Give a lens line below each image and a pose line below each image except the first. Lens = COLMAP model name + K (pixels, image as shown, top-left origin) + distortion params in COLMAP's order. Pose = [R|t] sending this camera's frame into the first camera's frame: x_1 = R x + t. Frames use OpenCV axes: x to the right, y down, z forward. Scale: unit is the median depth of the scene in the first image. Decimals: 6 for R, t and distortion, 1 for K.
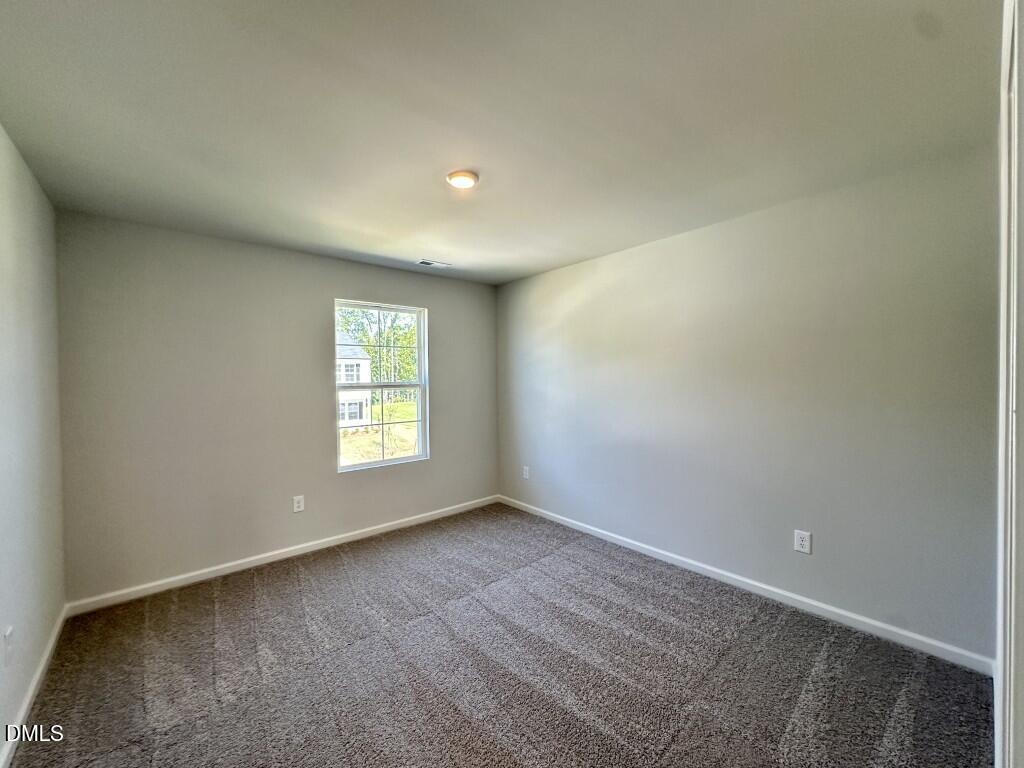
lens RADIAL K [[425.6, 0, 507.0], [0, 425.6, 377.7], [0, 0, 1]] dist [0.000335, 0.000161]
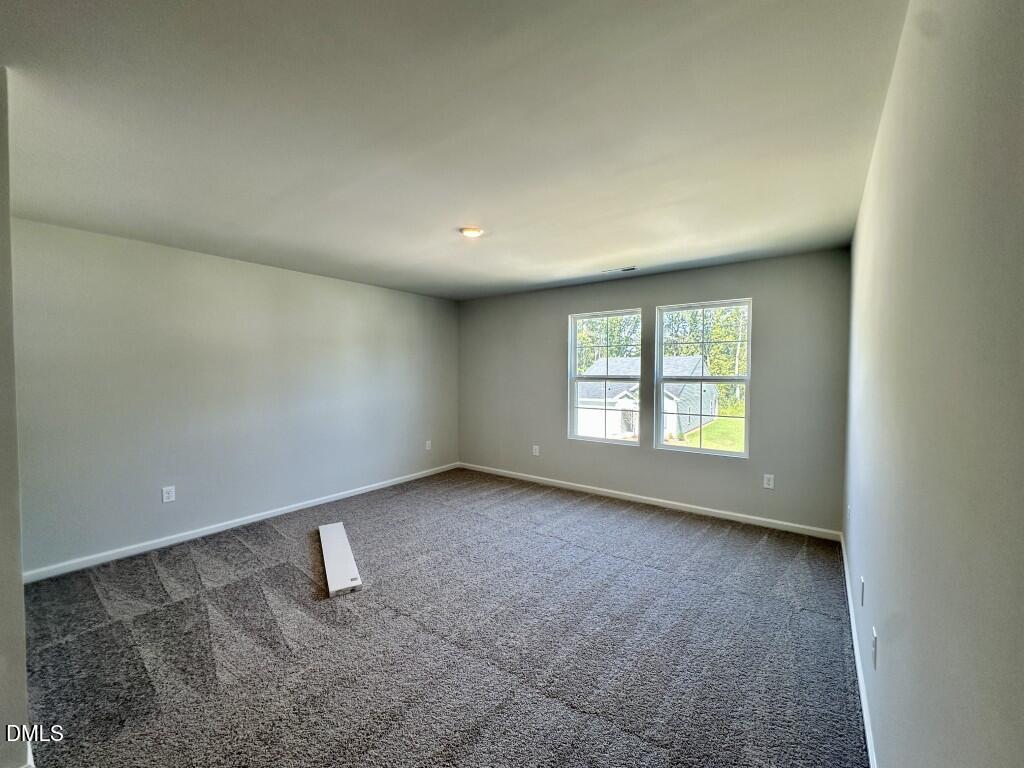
lens RADIAL K [[412.1, 0, 512.0], [0, 412.1, 384.0], [0, 0, 1]] dist [-0.000349, -0.000204]
pose [[0.200967, 0.039831, -0.978788, 0.679562], [-0.001669, 0.999185, 0.040319, -0.011178], [0.979597, -0.006469, 0.200870, 0.344749]]
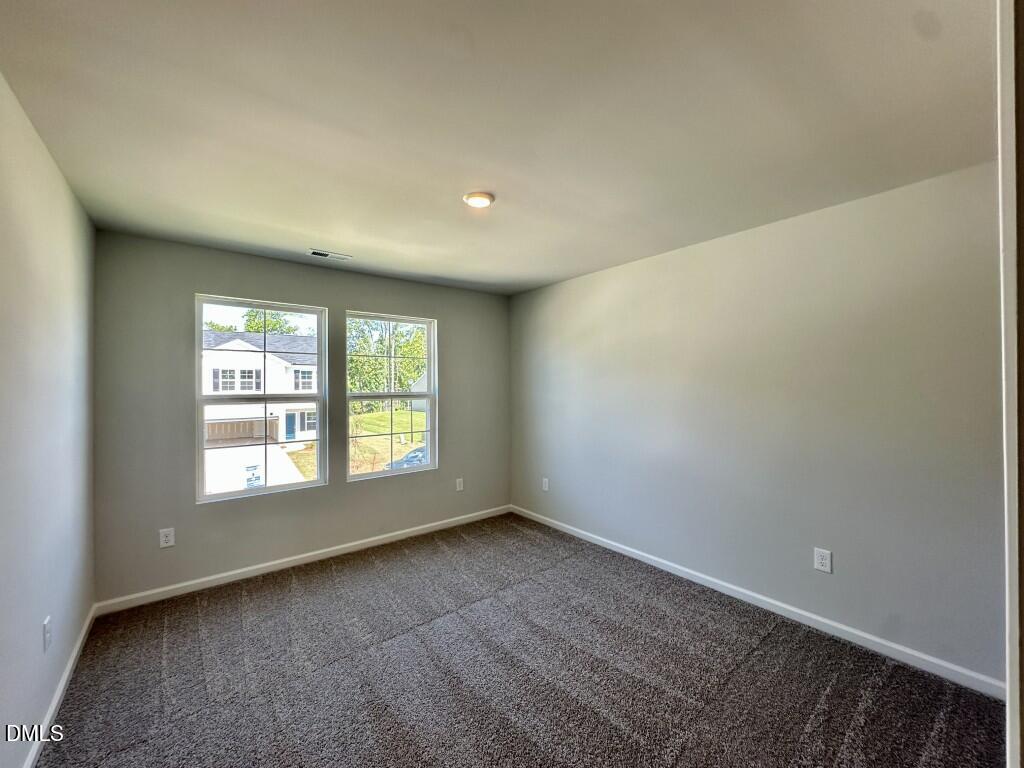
lens RADIAL K [[412.1, 0, 512.0], [0, 412.1, 384.0], [0, 0, 1]] dist [-0.000349, -0.000204]
pose [[0.998713, -0.000714, -0.050719, 0.046423], [0.000265, 0.999961, -0.008861, -0.000630], [0.050724, 0.008836, 0.998674, 0.040530]]
